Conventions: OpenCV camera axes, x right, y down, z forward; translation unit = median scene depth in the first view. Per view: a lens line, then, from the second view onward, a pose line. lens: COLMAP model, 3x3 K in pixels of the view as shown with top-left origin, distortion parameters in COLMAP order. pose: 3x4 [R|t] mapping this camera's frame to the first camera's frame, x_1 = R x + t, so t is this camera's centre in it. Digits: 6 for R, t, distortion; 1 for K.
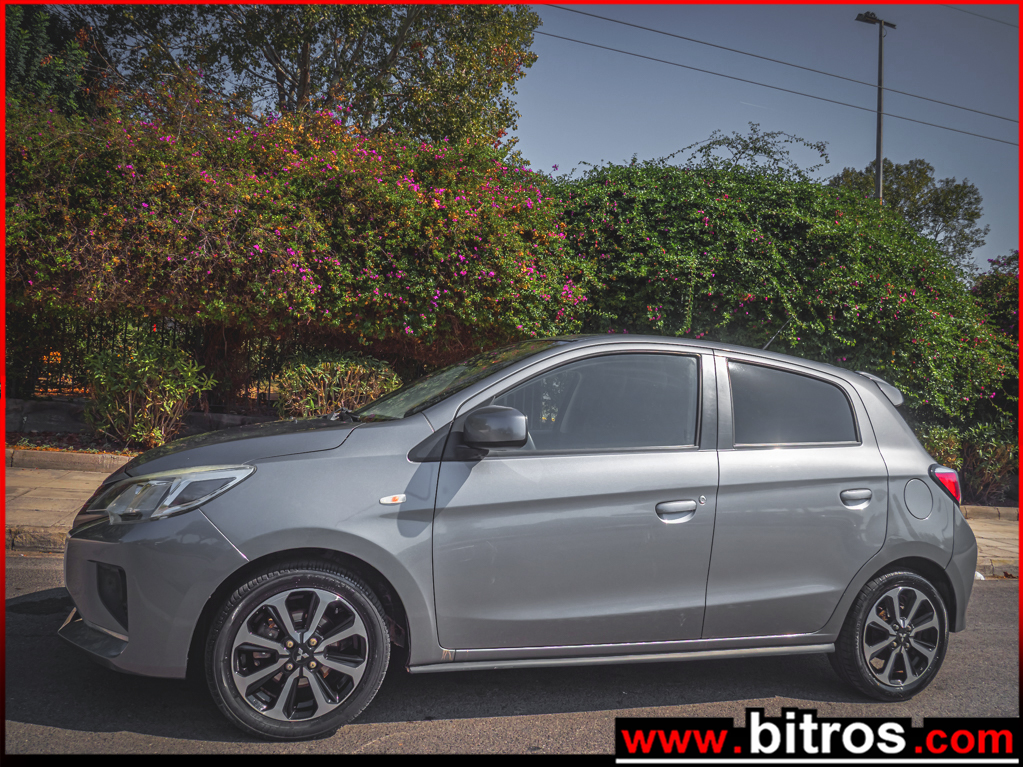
lens RADIAL K [[743.1, 0, 511.5], [0, 743.1, 383.5], [0, 0, 1]] dist [-0.029875, 0.004925]
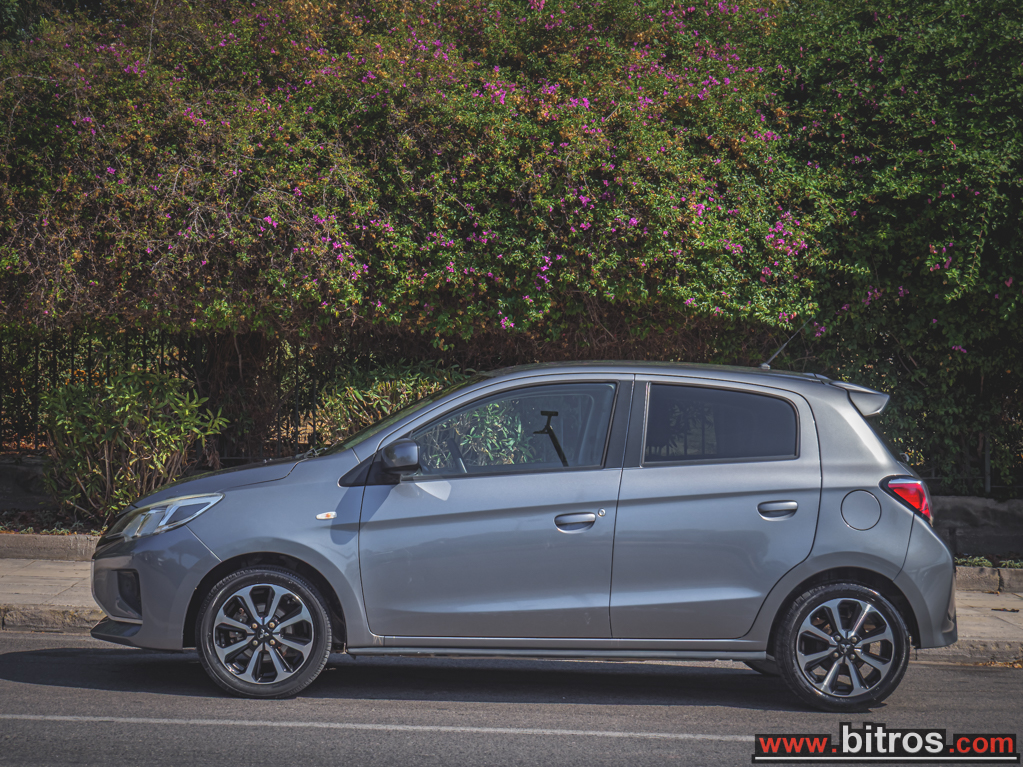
lens RADIAL K [[2051.0, 0, 511.5], [0, 2051.0, 383.5], [0, 0, 1]] dist [0.094645, -0.466916]
pose [[0.963829, -0.058131, -0.260106, 0.335057], [0.058653, 0.998262, -0.005761, -0.010483], [0.259989, -0.009704, 0.965563, -0.724456]]
